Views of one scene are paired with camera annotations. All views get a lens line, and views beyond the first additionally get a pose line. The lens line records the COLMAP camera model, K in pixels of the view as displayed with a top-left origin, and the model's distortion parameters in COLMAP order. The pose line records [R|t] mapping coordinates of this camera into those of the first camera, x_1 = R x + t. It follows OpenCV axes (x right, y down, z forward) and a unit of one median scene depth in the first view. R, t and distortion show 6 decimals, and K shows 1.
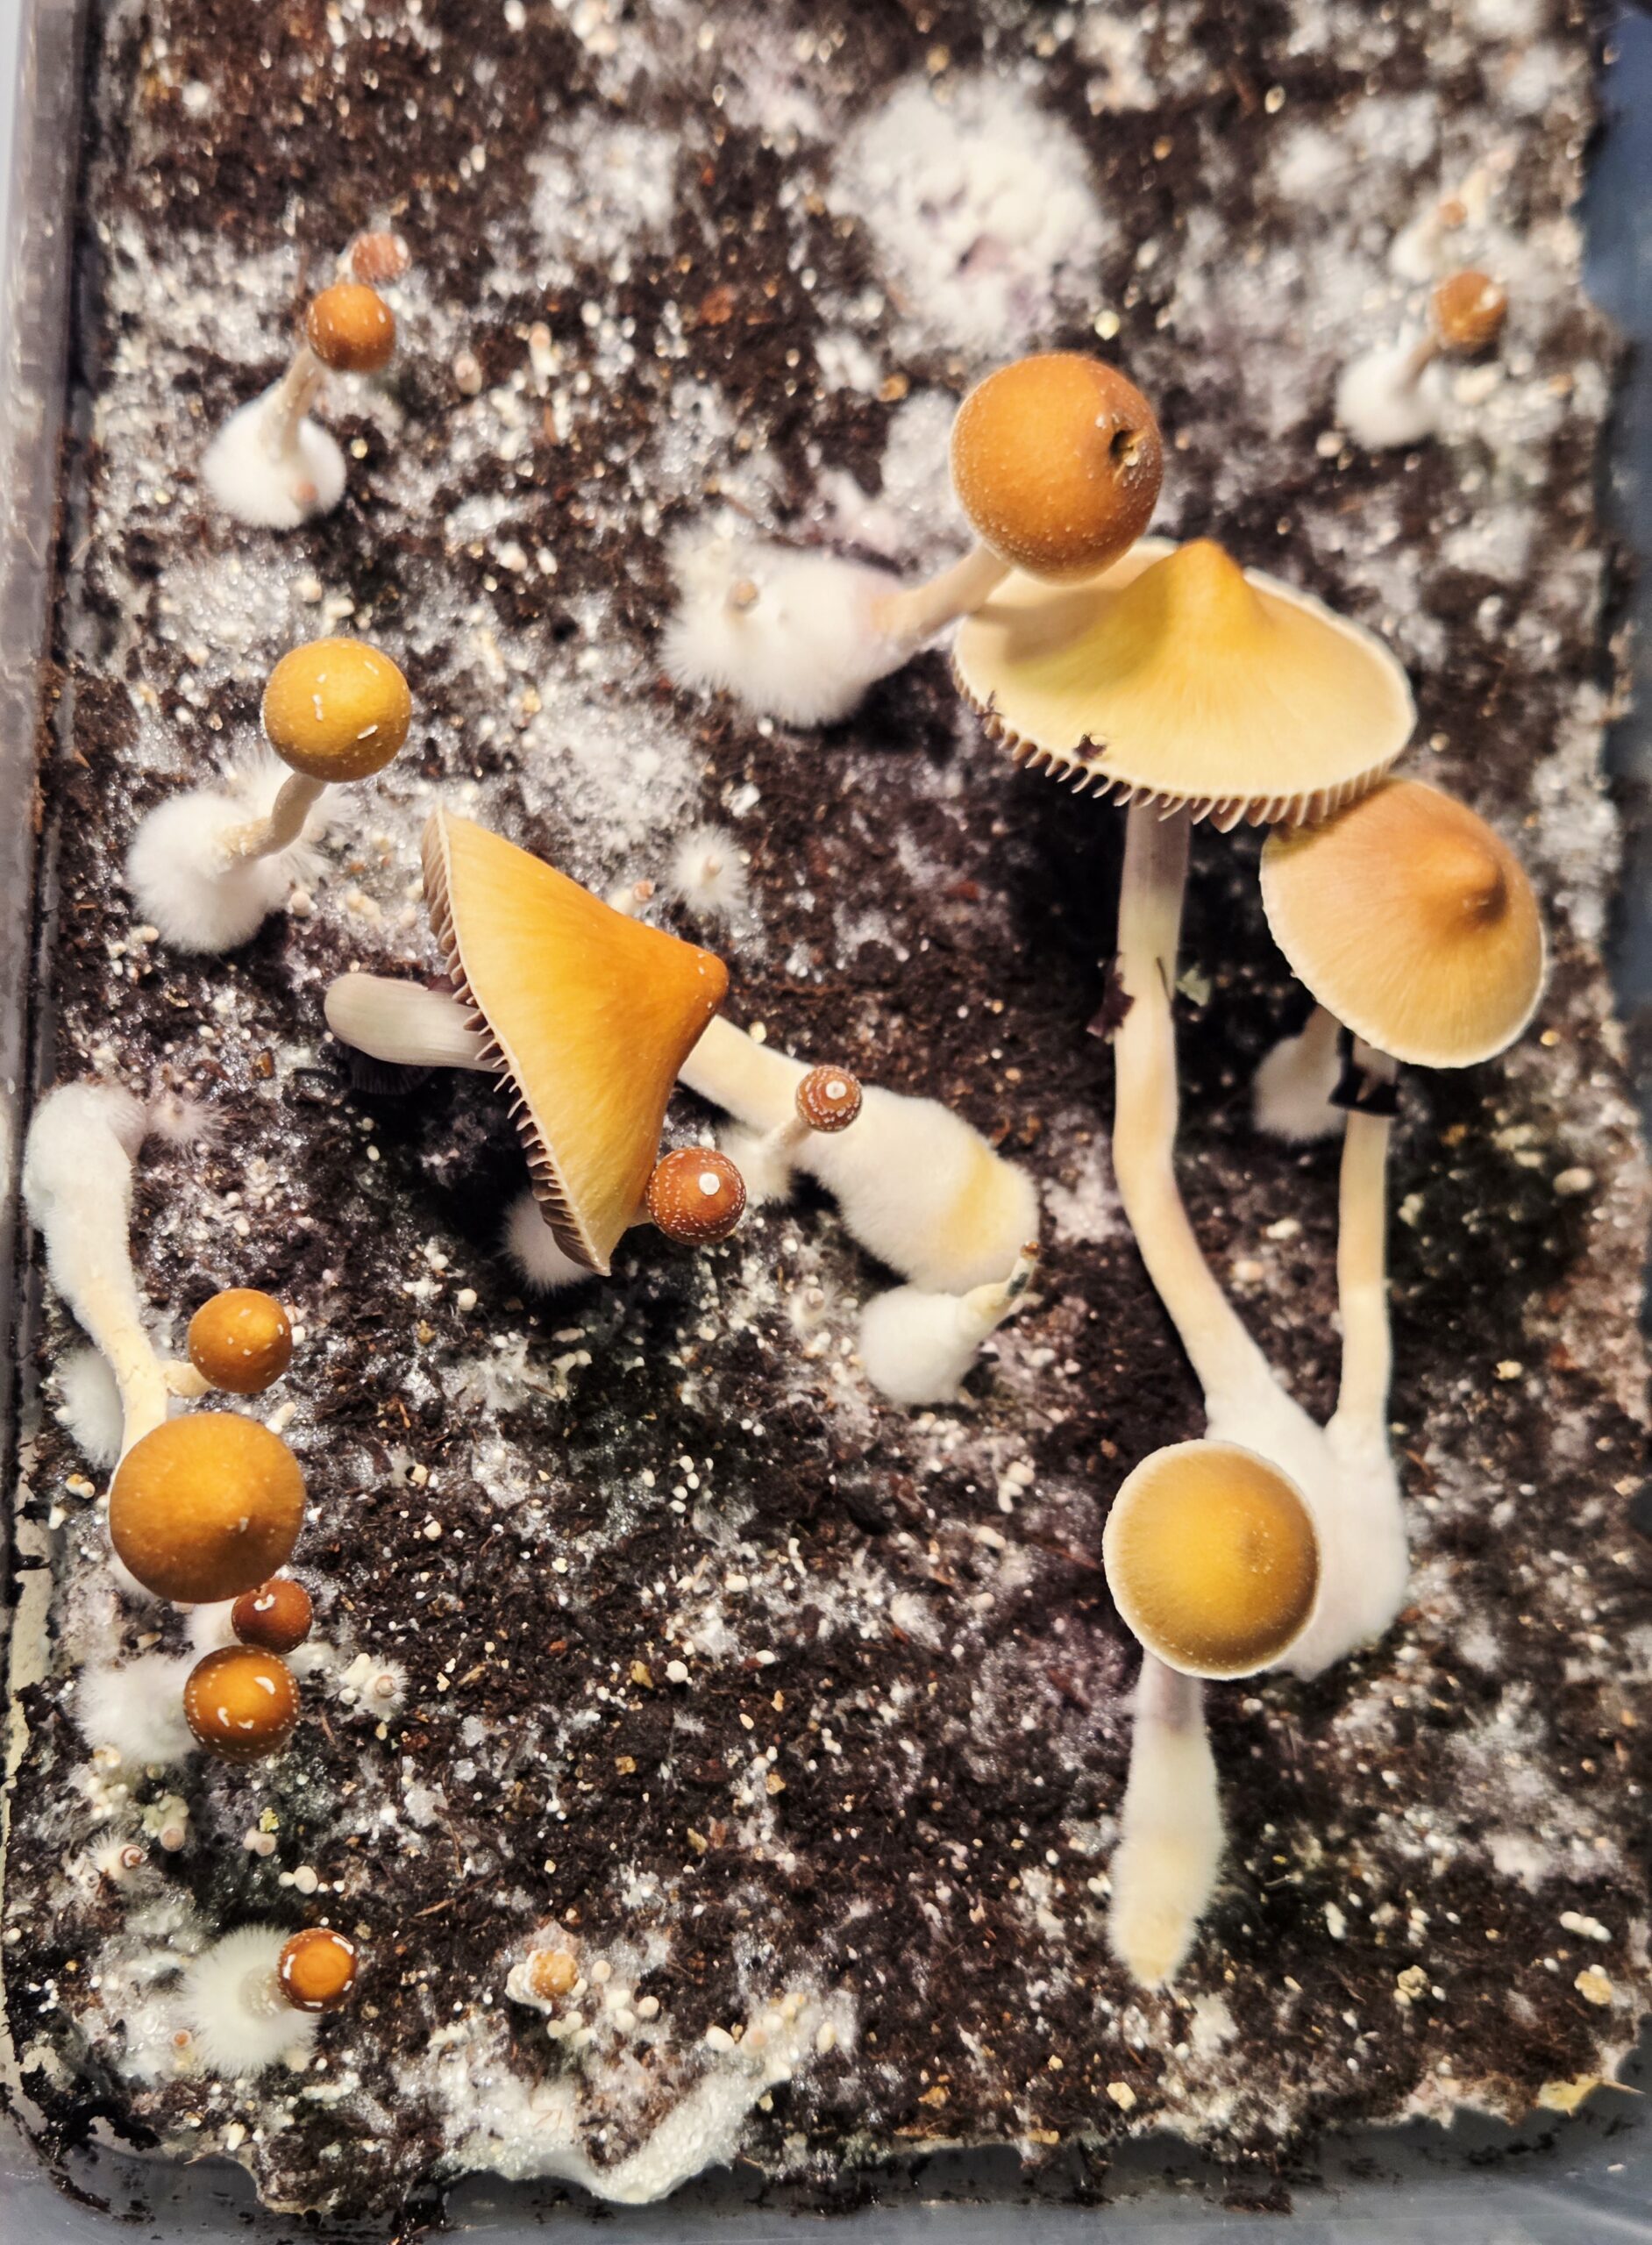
lens RADIAL K [[3195.4, 0, 833.3], [0, 3195.4, 1113.8], [0, 0, 1]] dist [0.116078, 0.000000]
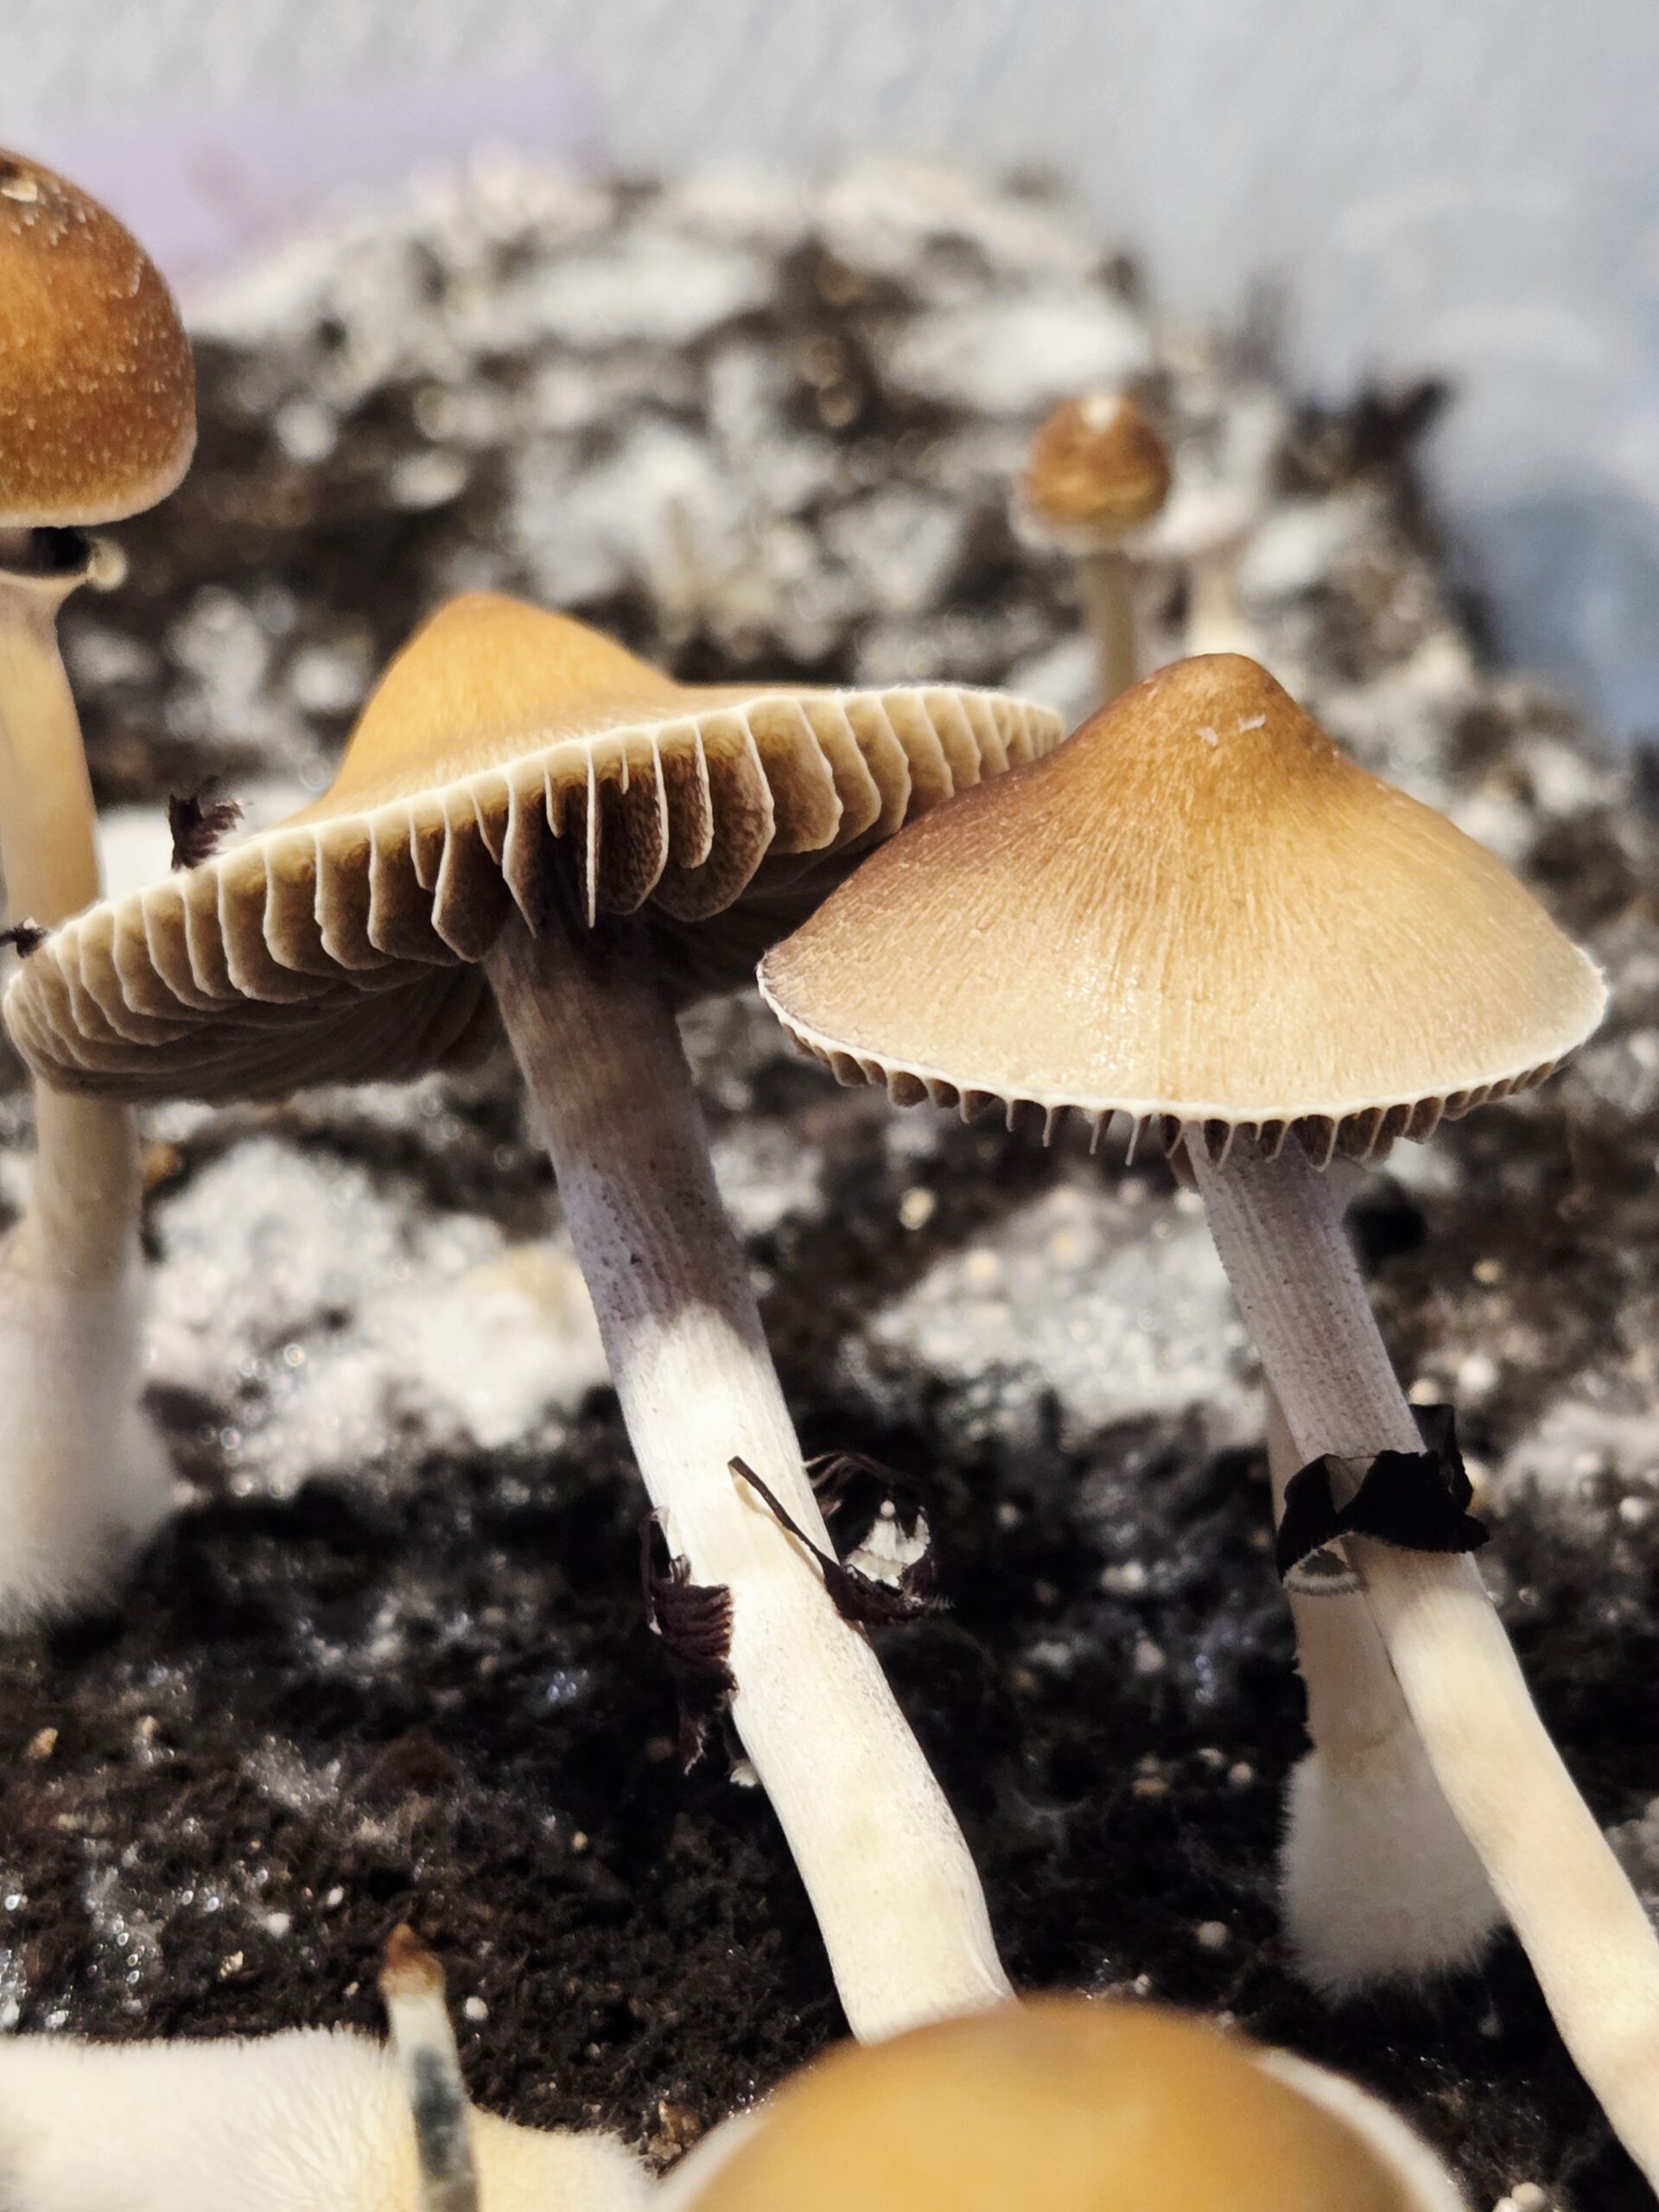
lens RADIAL K [[4514.3, 0, 831.2], [0, 4514.3, 1097.6], [0, 0, 1]] dist [0.049594, 0.000000]
pose [[0.919671, -0.392680, -0.002682, 0.127126], [0.273420, 0.645235, -0.713382, 0.302766], [0.281861, 0.655343, 0.700771, 0.579243]]
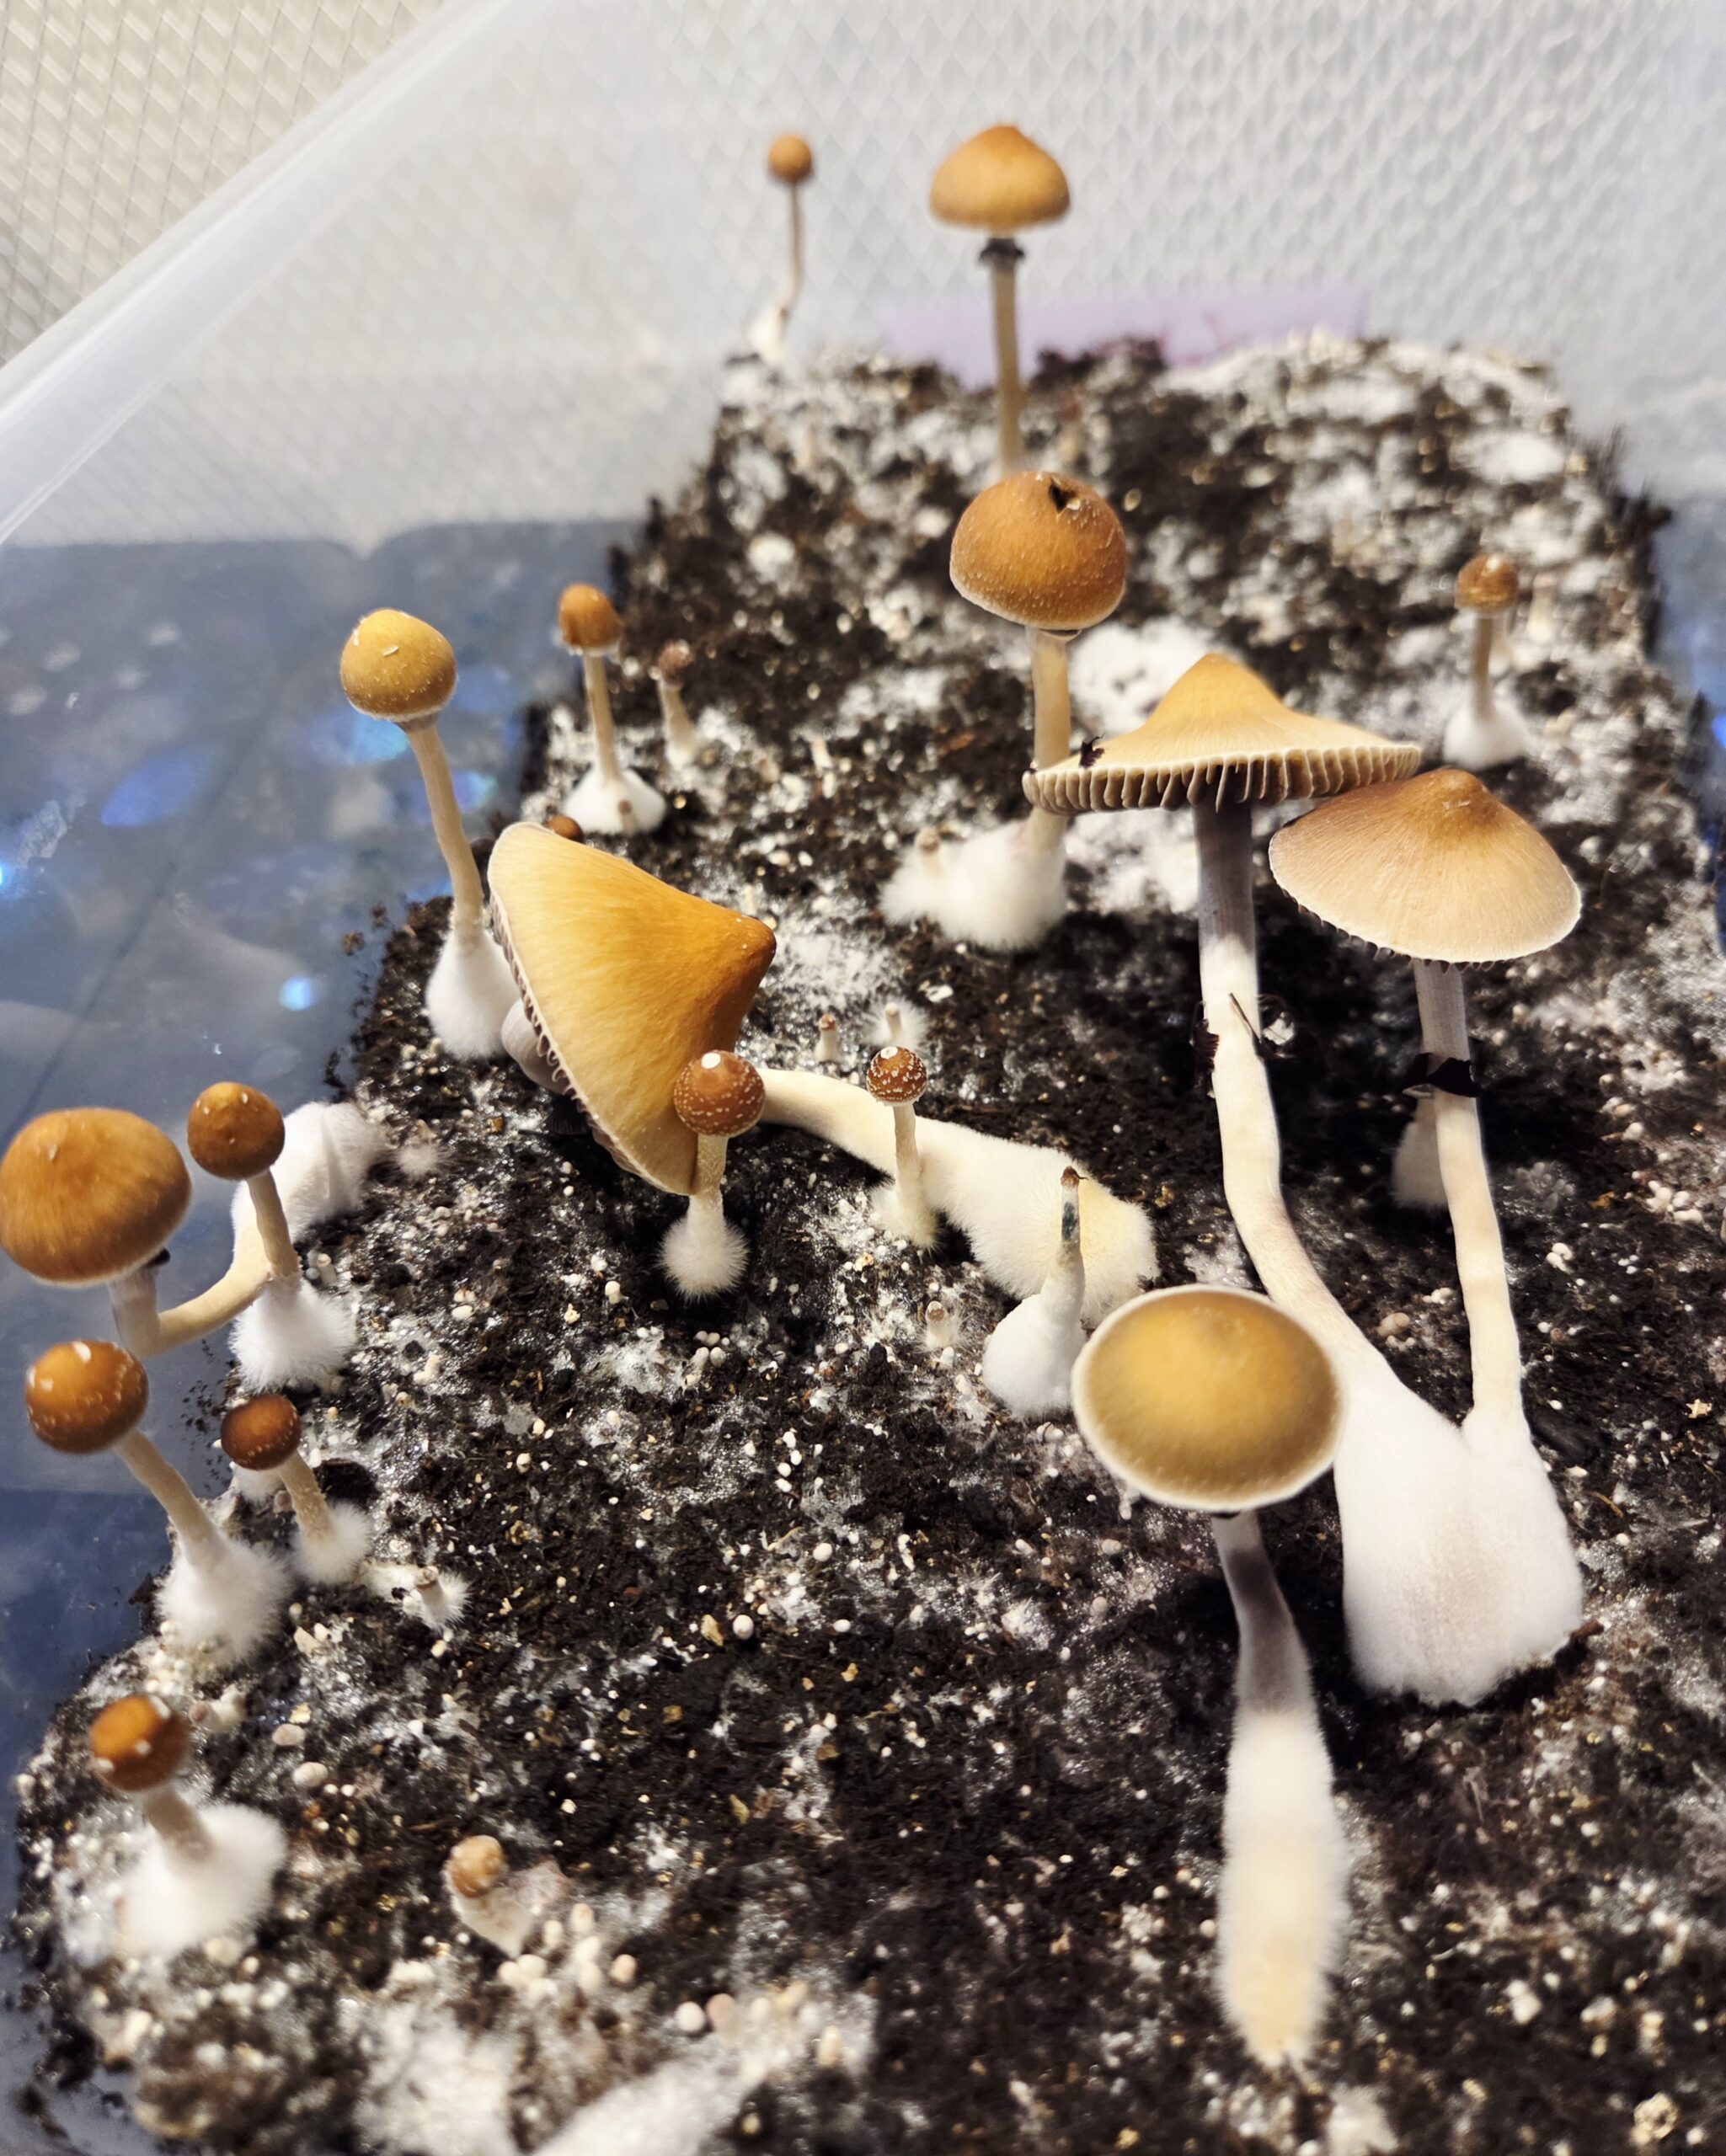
lens RADIAL K [[1659.6, 0, 881.4], [0, 1659.6, 1000.0], [0, 0, 1]] dist [0.025937, -0.033191]
pose [[0.916893, -0.162638, -0.364495, 0.195833], [-0.058705, 0.848332, -0.526201, 0.259913], [0.394792, 0.503867, 0.768282, 0.489586]]
